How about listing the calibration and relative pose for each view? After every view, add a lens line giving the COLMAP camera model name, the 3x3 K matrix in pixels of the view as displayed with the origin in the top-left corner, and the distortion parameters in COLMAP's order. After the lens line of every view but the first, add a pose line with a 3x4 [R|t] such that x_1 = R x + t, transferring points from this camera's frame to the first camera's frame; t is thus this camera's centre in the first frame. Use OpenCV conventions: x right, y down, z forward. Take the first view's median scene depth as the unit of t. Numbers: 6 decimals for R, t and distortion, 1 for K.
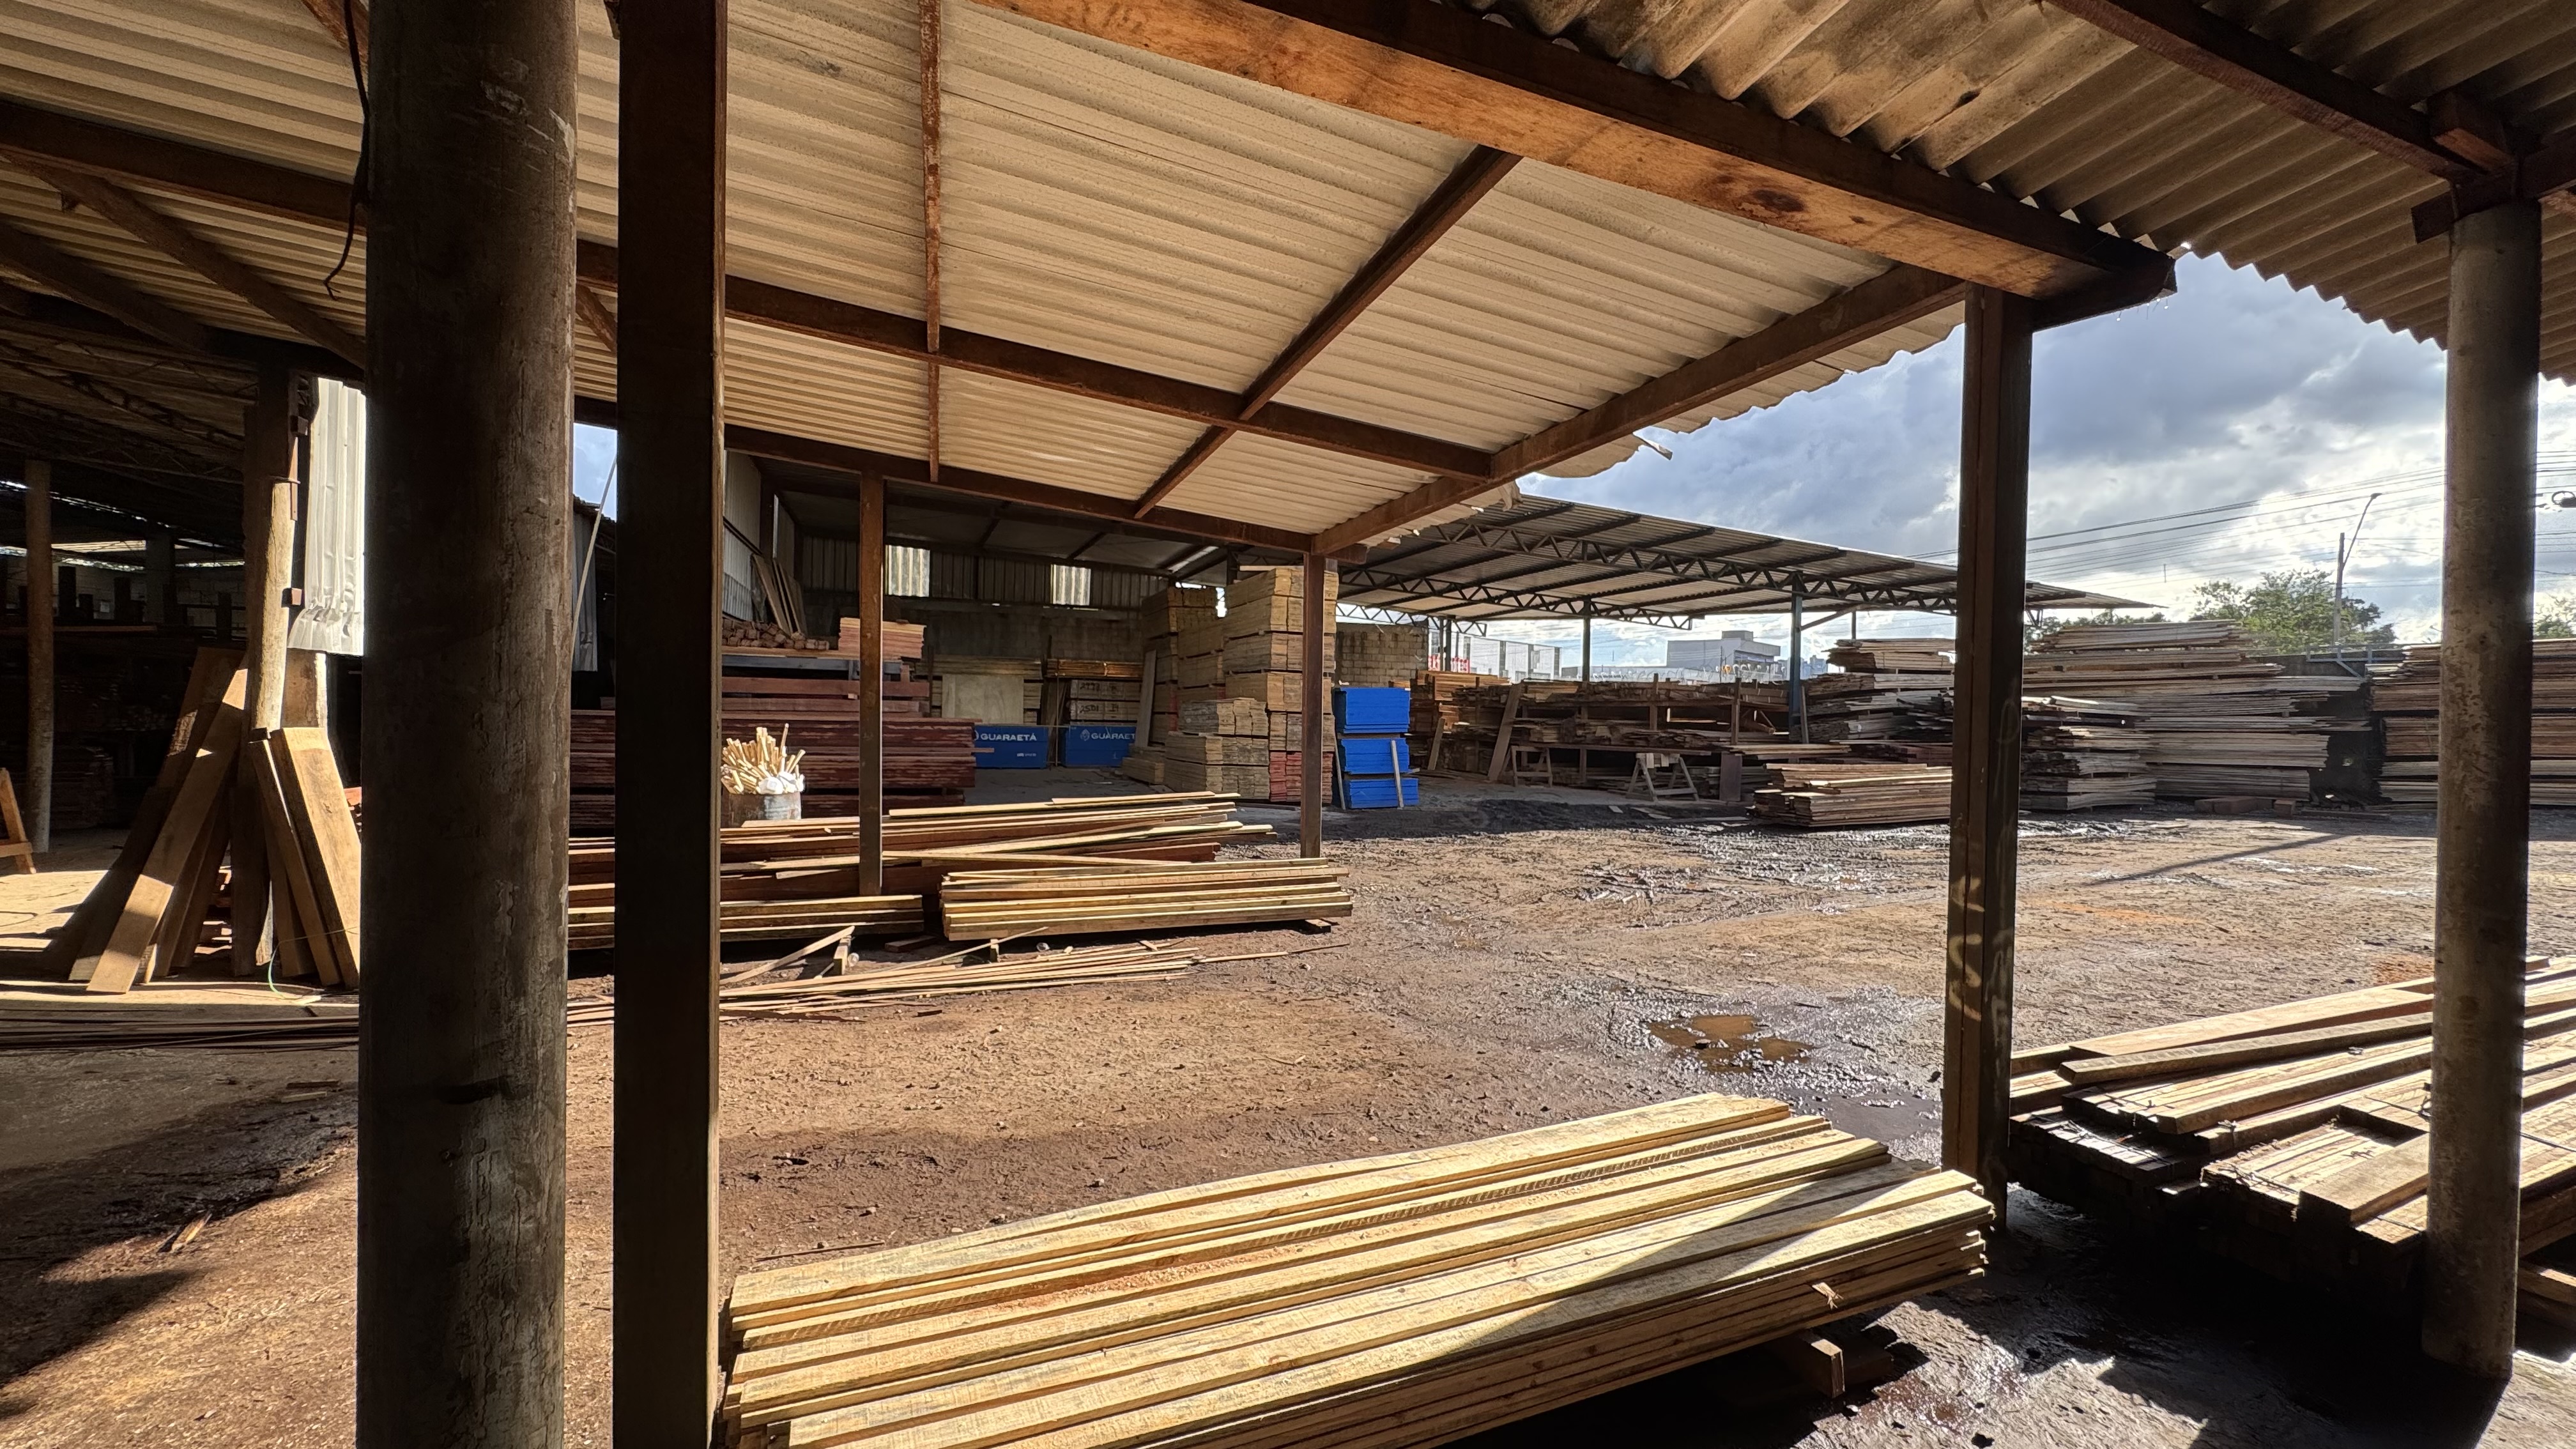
lens RADIAL K [[1034.4, 0, 1271.0], [0, 1034.4, 721.3], [0, 0, 1]] dist [-0.001610, 0.000374]
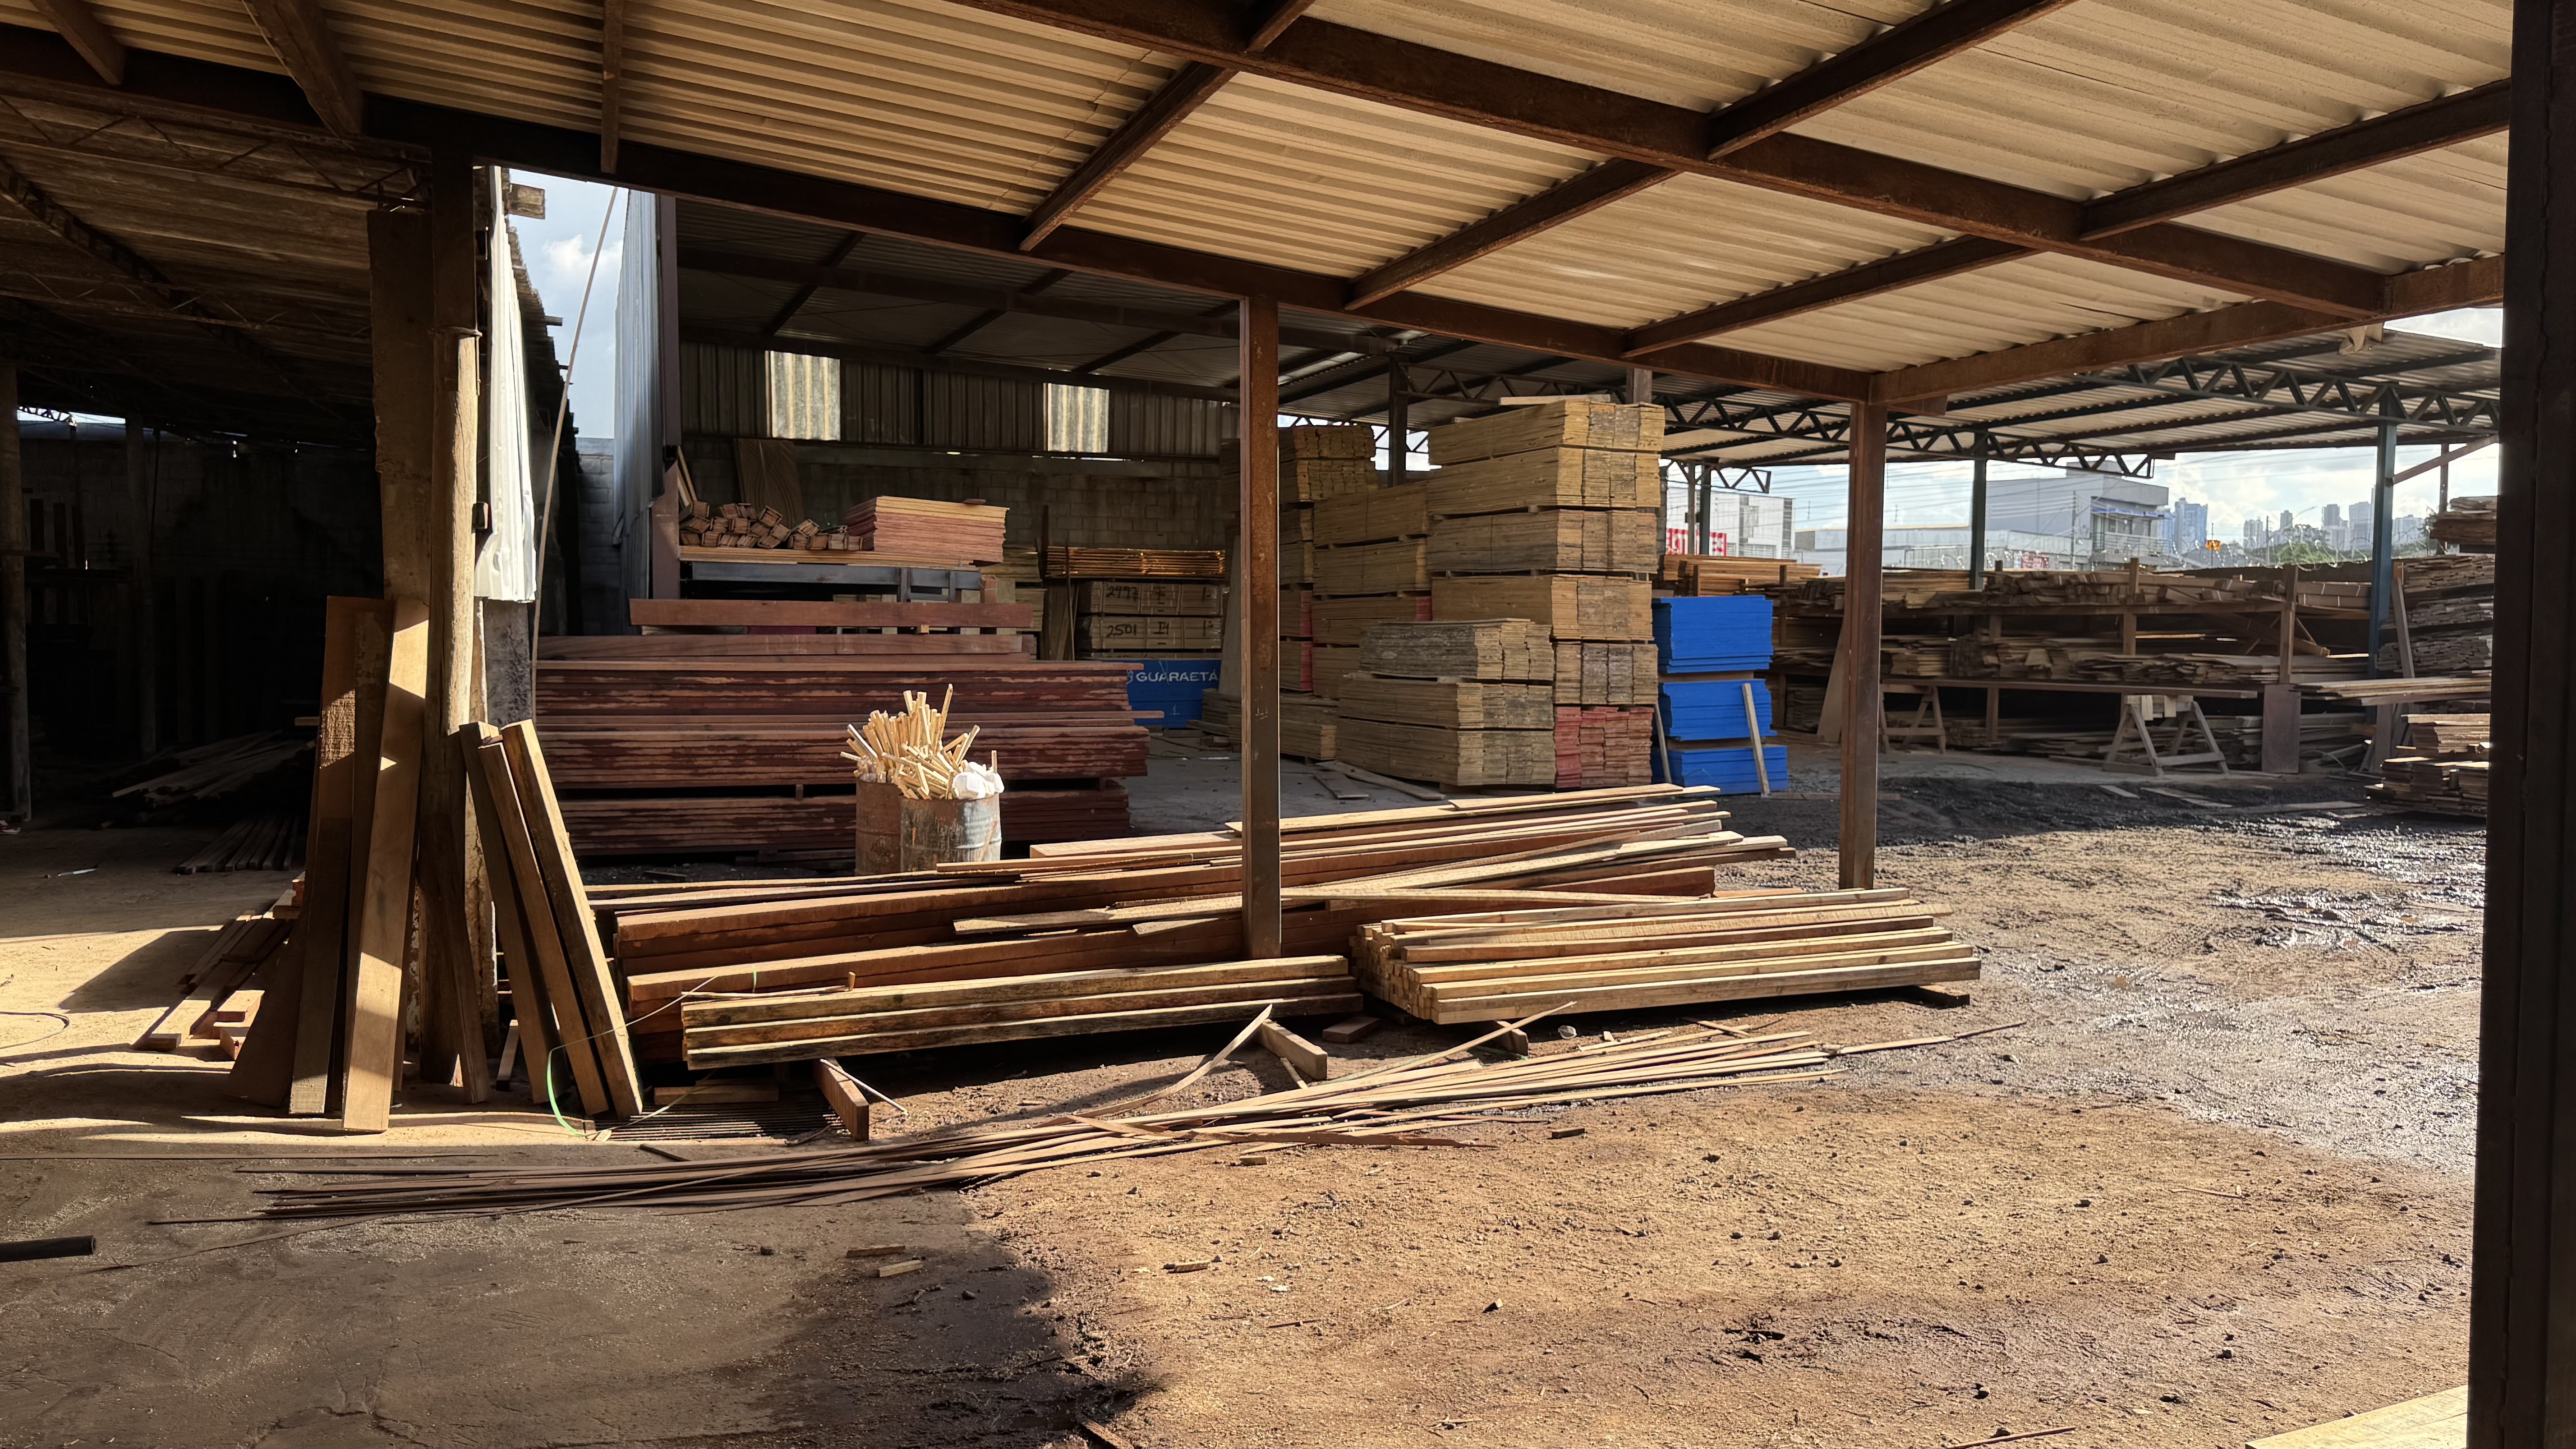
lens RADIAL K [[1812.2, 0, 1277.3], [0, 1812.2, 716.4], [0, 0, 1]] dist [0.061550, -0.040471]
pose [[0.999722, -0.016046, 0.017282, -0.203020], [0.015235, 0.998821, 0.046097, -0.017473], [-0.018001, -0.045821, 0.998787, -0.063286]]
